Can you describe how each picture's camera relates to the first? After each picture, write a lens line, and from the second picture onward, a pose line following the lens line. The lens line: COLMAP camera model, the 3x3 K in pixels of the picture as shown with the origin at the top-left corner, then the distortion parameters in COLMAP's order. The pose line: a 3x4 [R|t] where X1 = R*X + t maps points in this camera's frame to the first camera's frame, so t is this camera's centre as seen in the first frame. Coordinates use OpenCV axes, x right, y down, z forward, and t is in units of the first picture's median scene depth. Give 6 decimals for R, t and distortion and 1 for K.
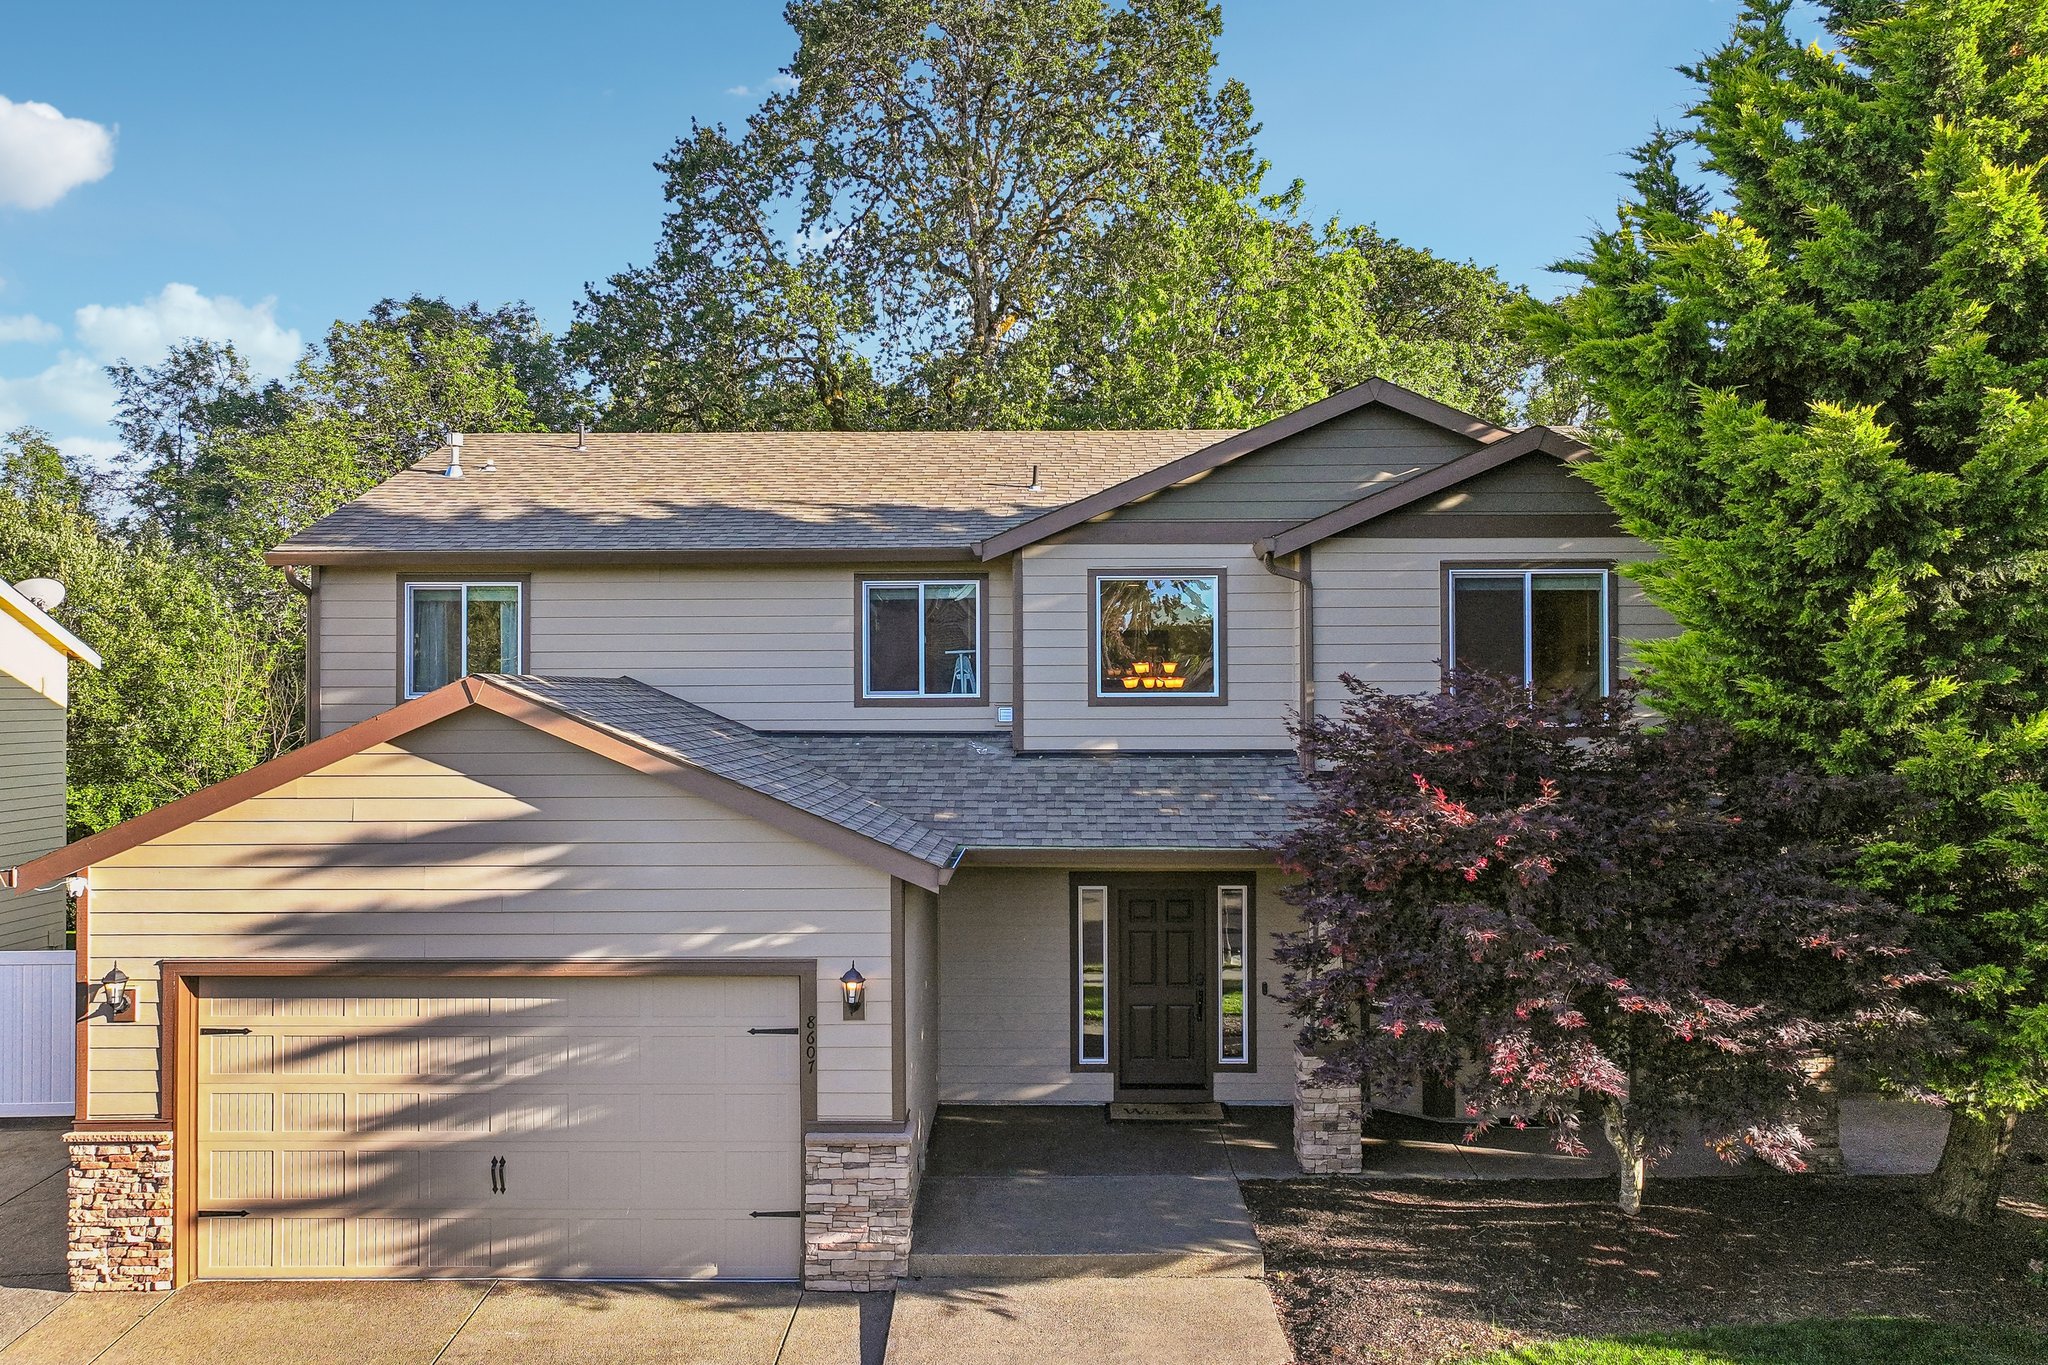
lens RADIAL K [[1467.4, 0, 1024.0], [0, 1467.4, 682.5], [0, 0, 1]] dist [0.003876, 0.006684]
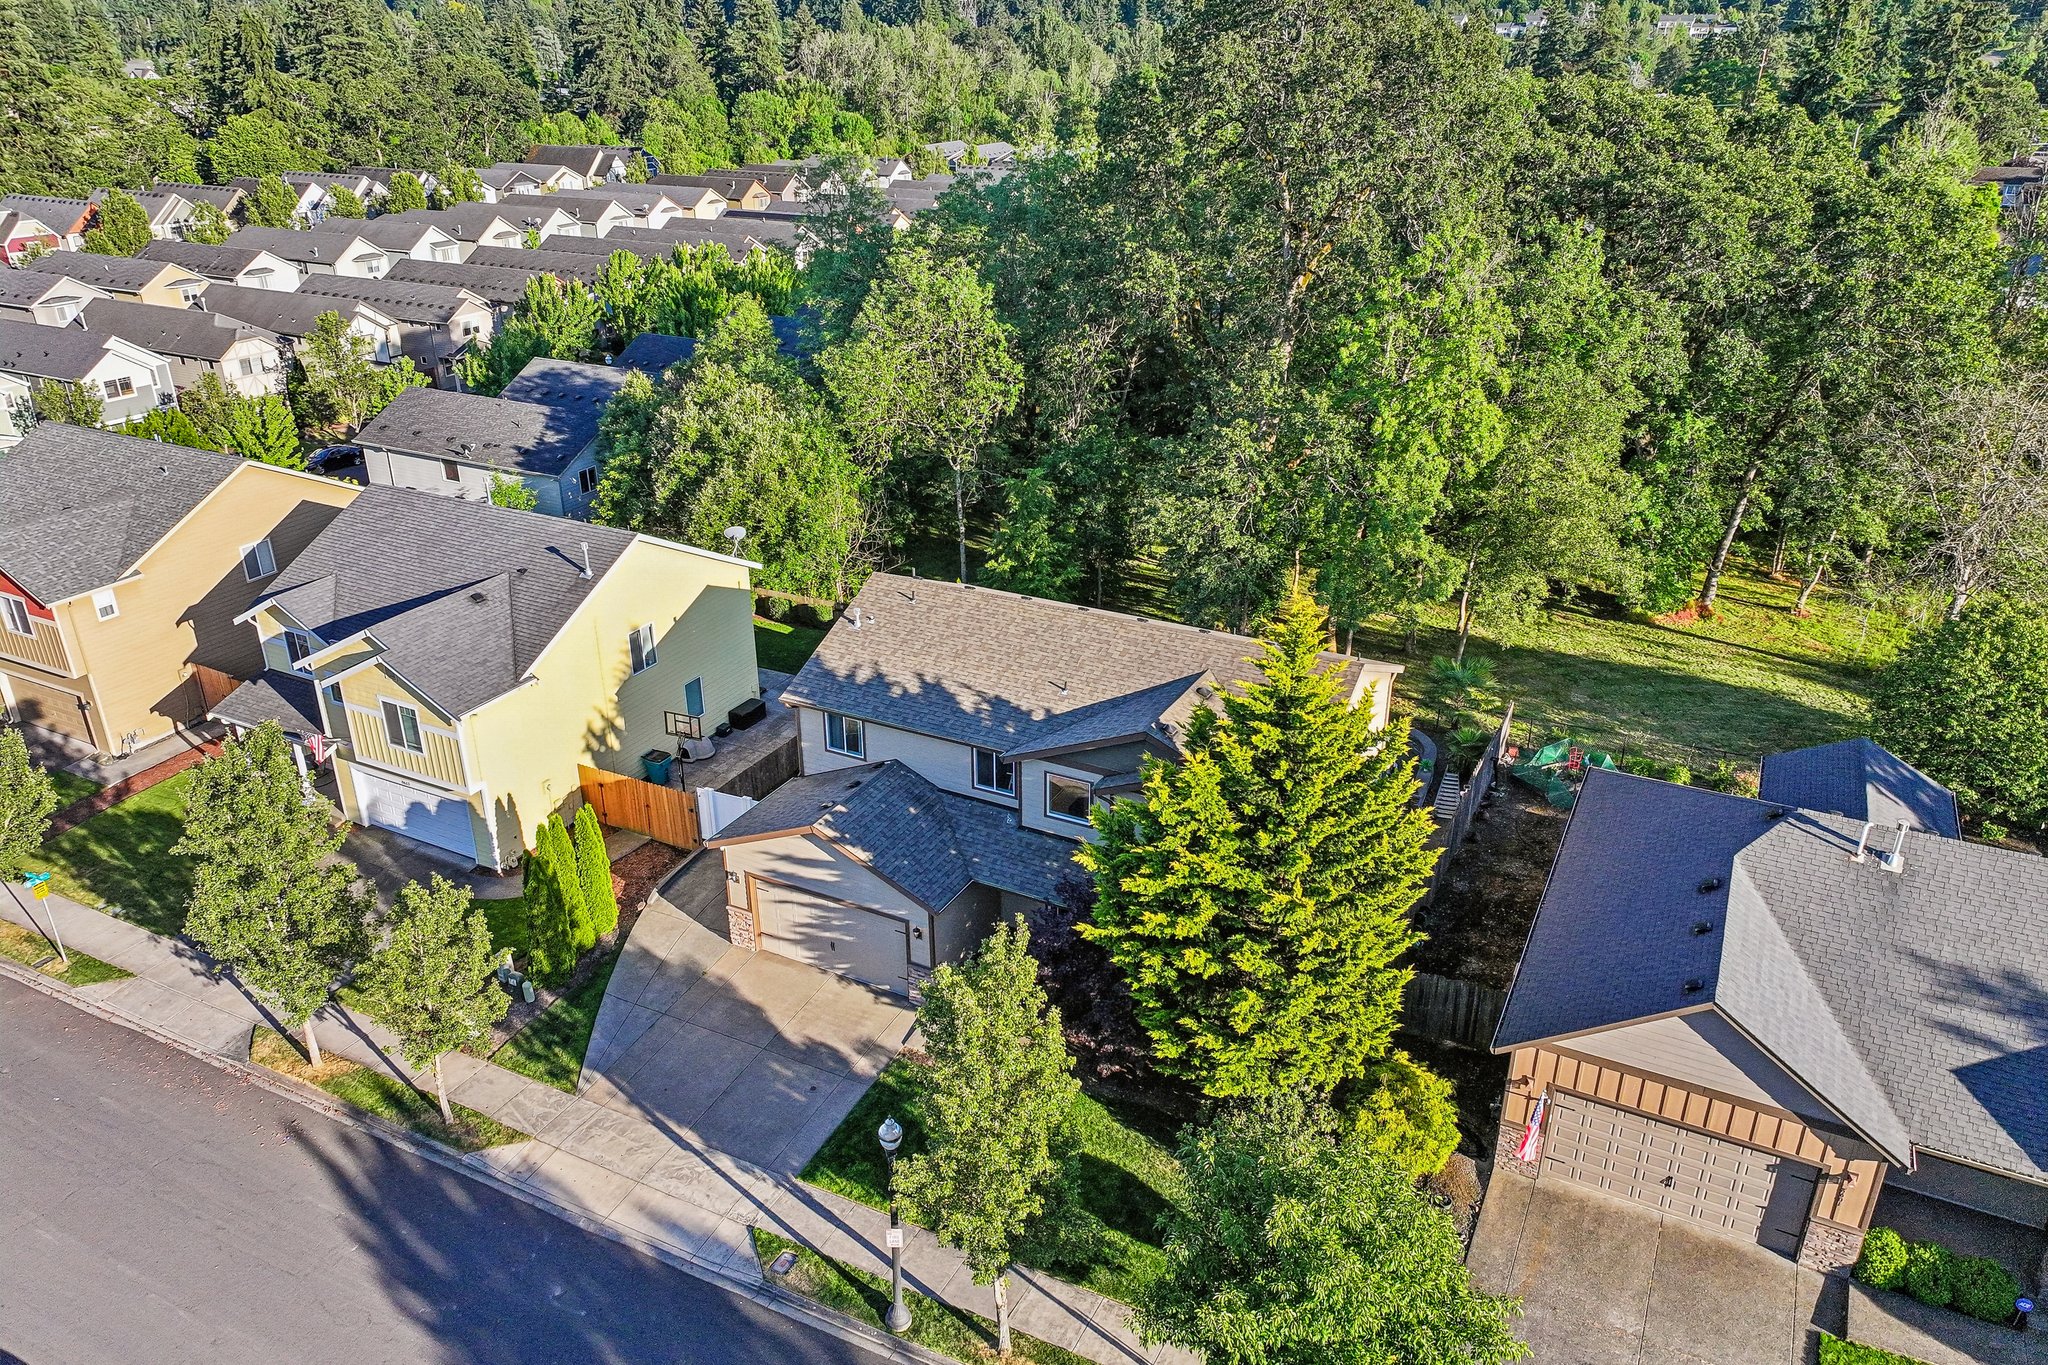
lens RADIAL K [[1426.9, 0, 1024.0], [0, 1426.9, 682.5], [0, 0, 1]] dist [-0.002586, 0.012305]
pose [[0.896283, 0.186016, -0.402586, 1.031632], [0.003334, 0.904930, 0.425548, -1.335182], [0.443470, -0.382753, 0.810453, -1.016019]]
